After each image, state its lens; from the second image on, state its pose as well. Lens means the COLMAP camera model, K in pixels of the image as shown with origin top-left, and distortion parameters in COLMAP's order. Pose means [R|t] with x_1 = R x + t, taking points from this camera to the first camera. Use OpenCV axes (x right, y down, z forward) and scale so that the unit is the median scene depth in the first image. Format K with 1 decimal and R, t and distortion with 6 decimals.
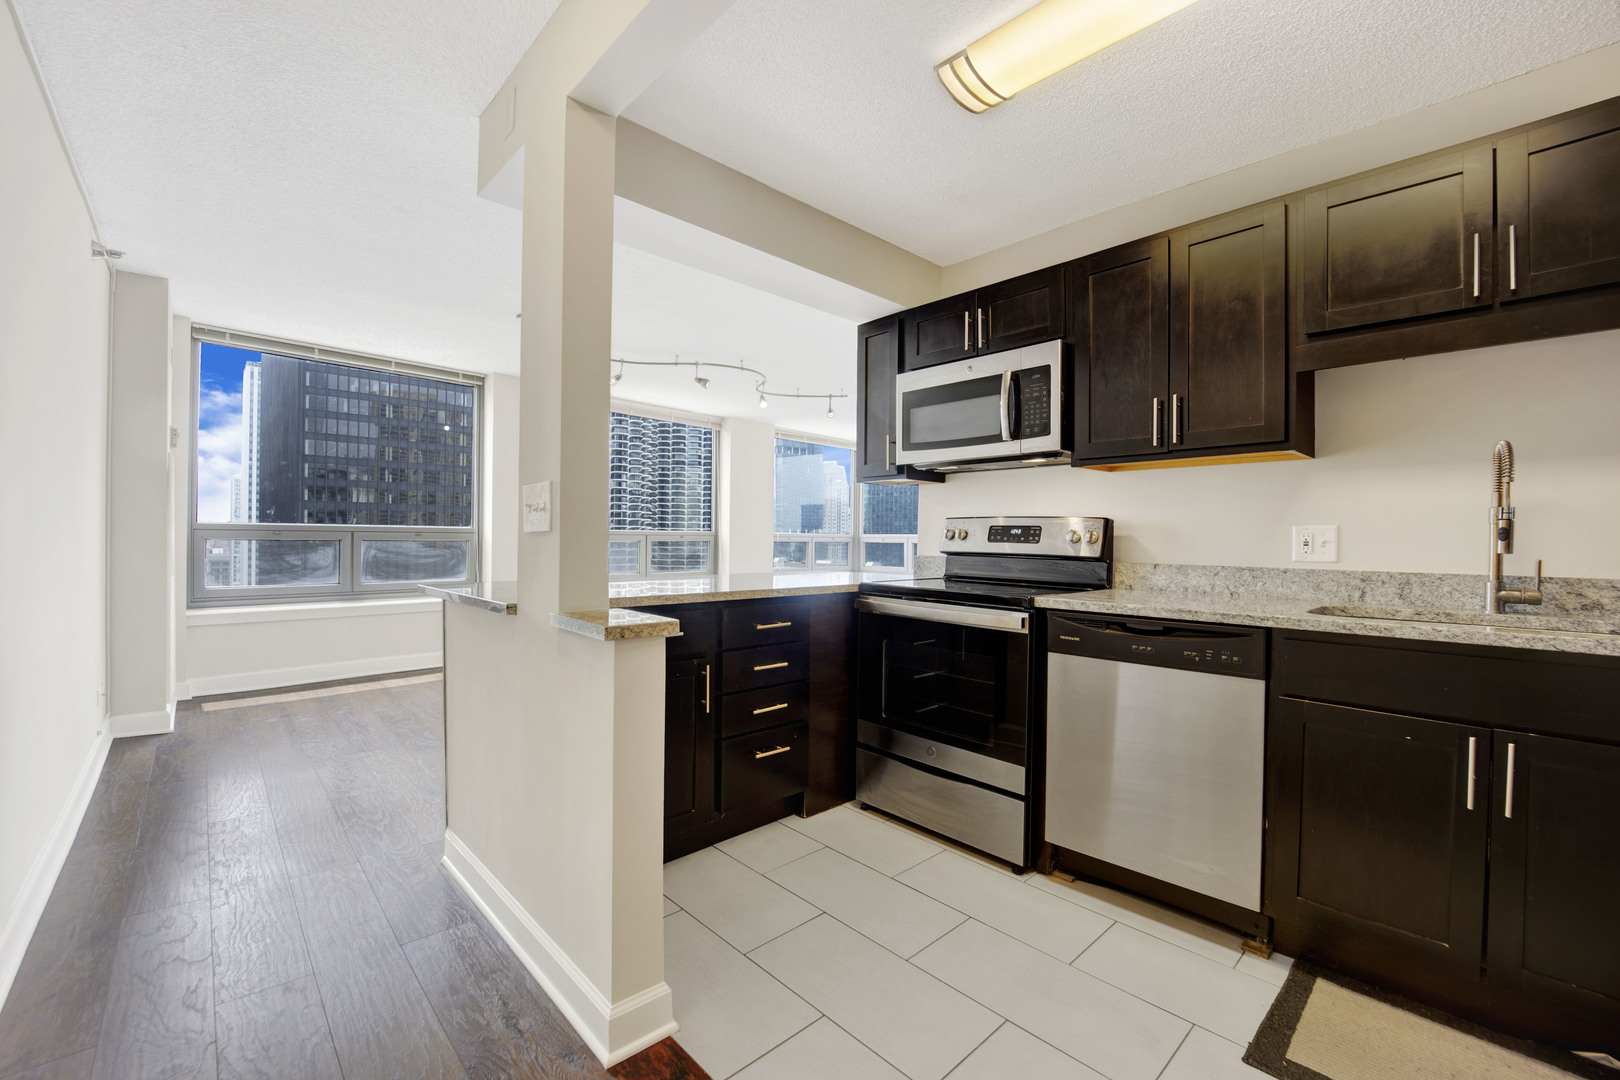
lens RADIAL K [[664.0, 0, 806.4], [0, 664.0, 540.3], [0, 0, 1]] dist [-0.021592, -0.000175]
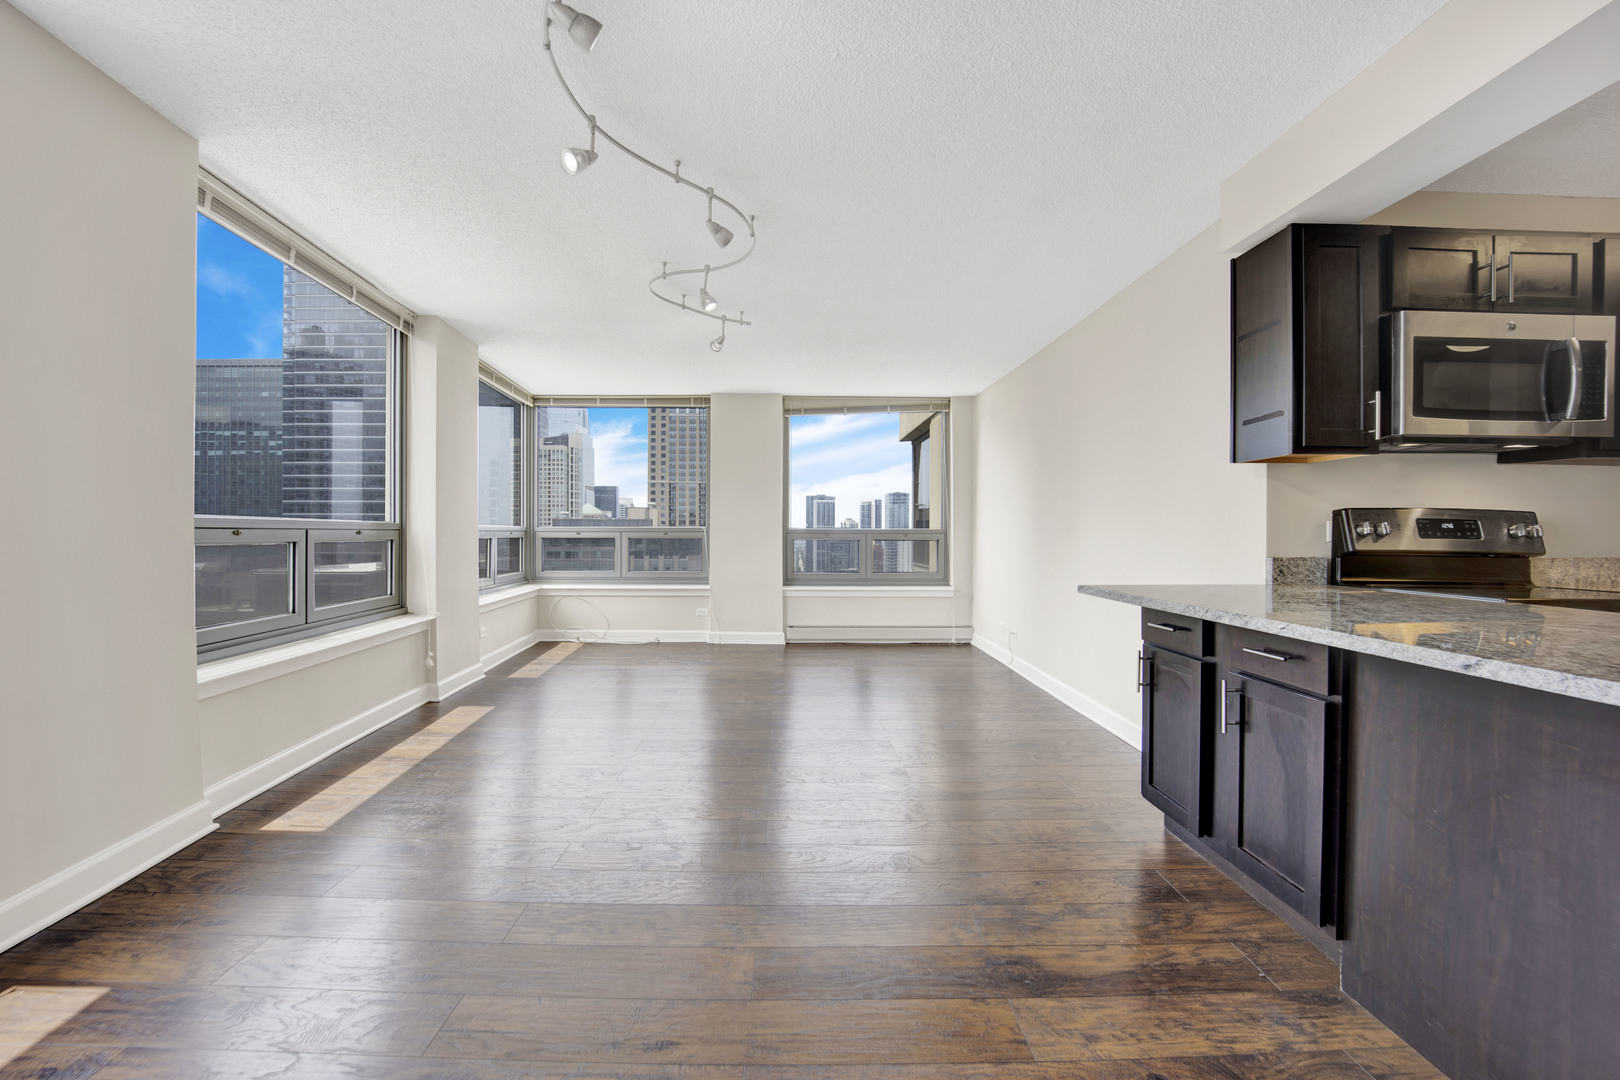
lens RADIAL K [[677.0, 0, 805.1], [0, 677.0, 538.0], [0, 0, 1]] dist [-0.020712, -0.000291]
pose [[0.665603, -0.013486, 0.746184, -0.954251], [0.006275, 0.999903, 0.012474, -0.014329], [-0.746280, -0.003621, 0.665622, 1.129678]]
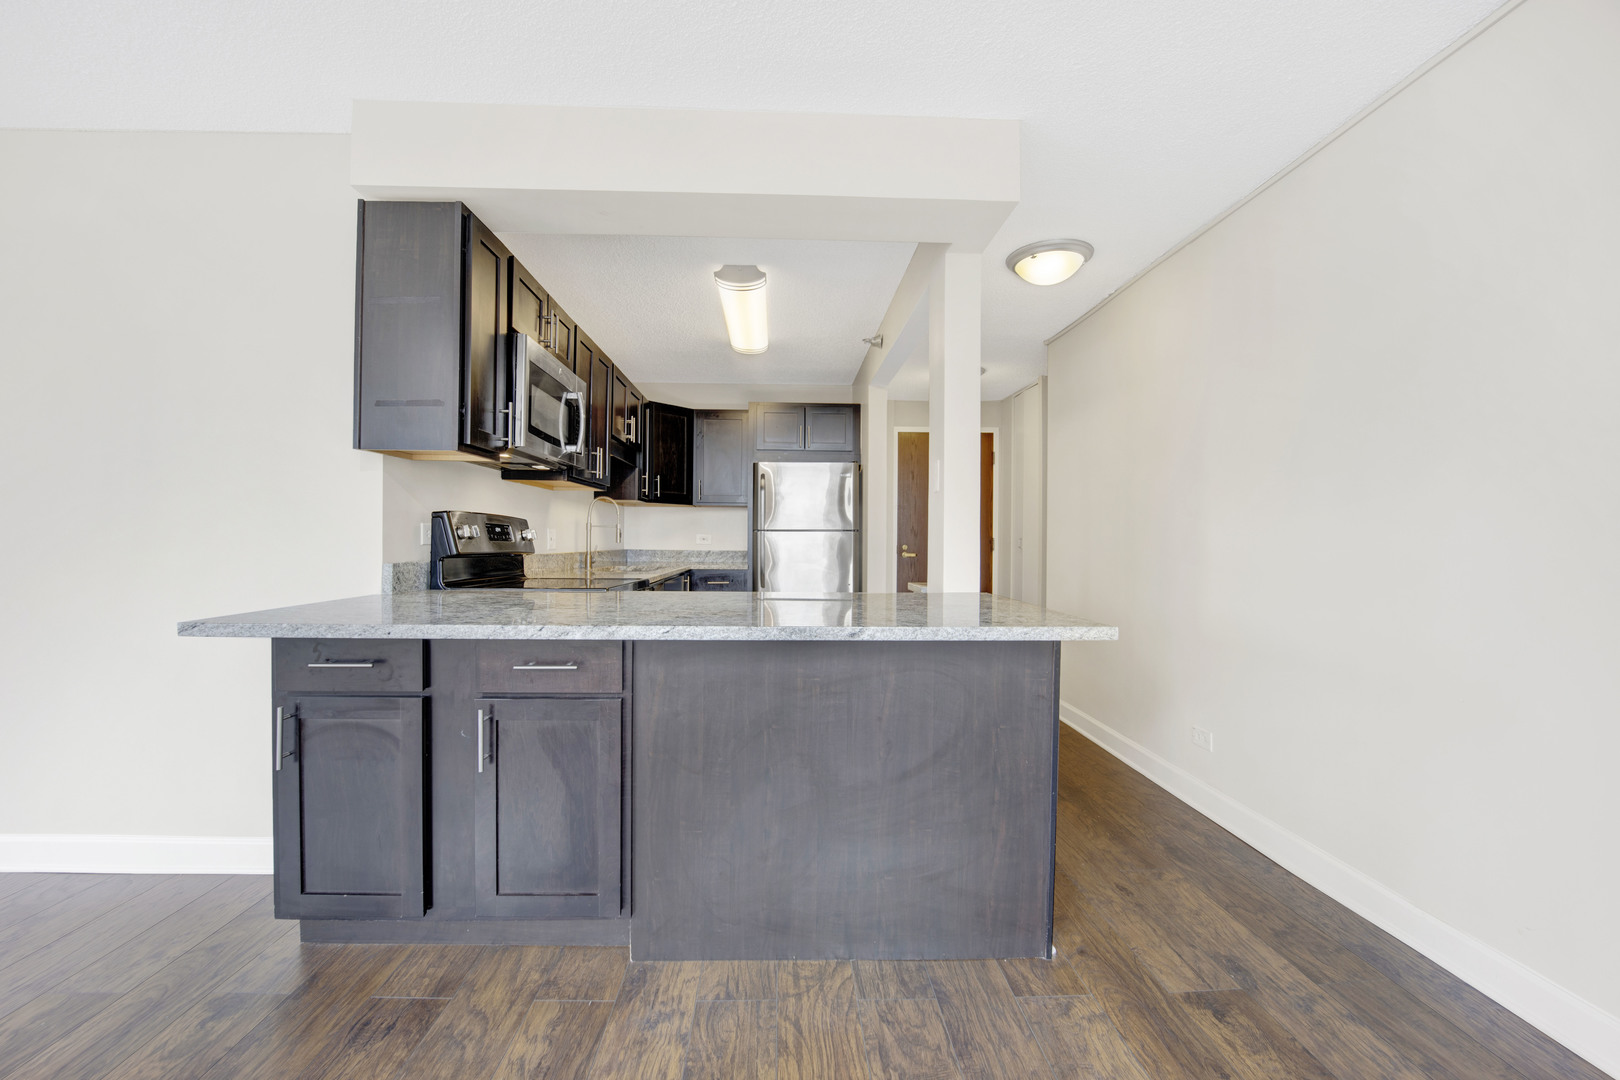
lens RADIAL K [[664.0, 0, 806.4], [0, 664.0, 540.3], [0, 0, 1]] dist [-0.021592, -0.000175]
pose [[-0.755943, -0.015531, 0.654453, -0.721882], [-0.013213, 0.999877, 0.008467, -0.012867], [-0.654504, -0.002246, -0.756055, 1.553680]]
